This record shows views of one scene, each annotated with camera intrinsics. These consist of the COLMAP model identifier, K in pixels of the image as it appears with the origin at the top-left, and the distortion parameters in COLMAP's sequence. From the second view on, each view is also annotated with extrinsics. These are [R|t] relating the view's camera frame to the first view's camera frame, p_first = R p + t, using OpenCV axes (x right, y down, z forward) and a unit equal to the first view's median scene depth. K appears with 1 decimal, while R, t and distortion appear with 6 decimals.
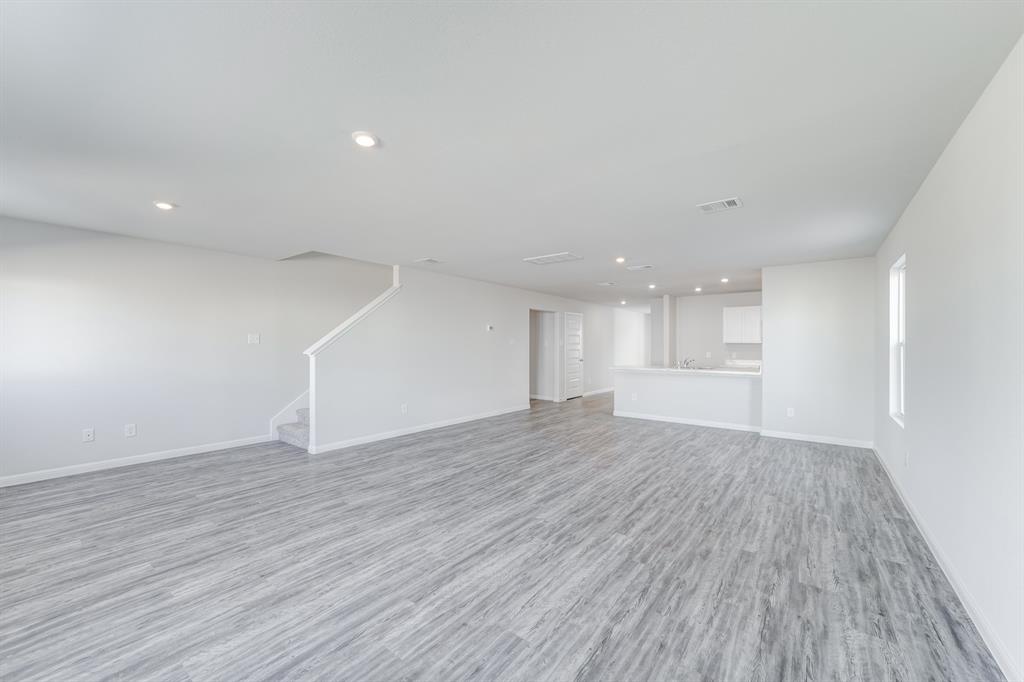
lens RADIAL K [[397.9, 0, 494.3], [0, 397.9, 340.4], [0, 0, 1]] dist [0.001064, 0.000077]
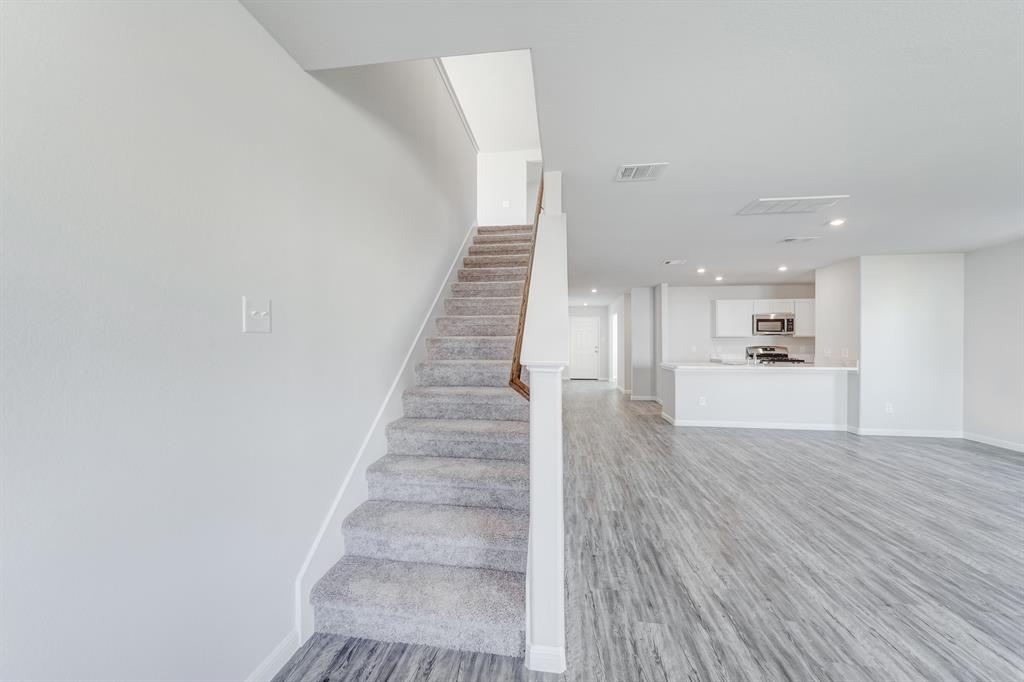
lens RADIAL K [[397.9, 0, 494.3], [0, 397.9, 340.4], [0, 0, 1]] dist [0.001064, 0.000077]
pose [[0.866017, -0.001415, 0.500013, -0.634379], [-0.005964, 0.999896, 0.013160, 0.010257], [-0.499980, -0.014378, 0.865918, 0.715180]]
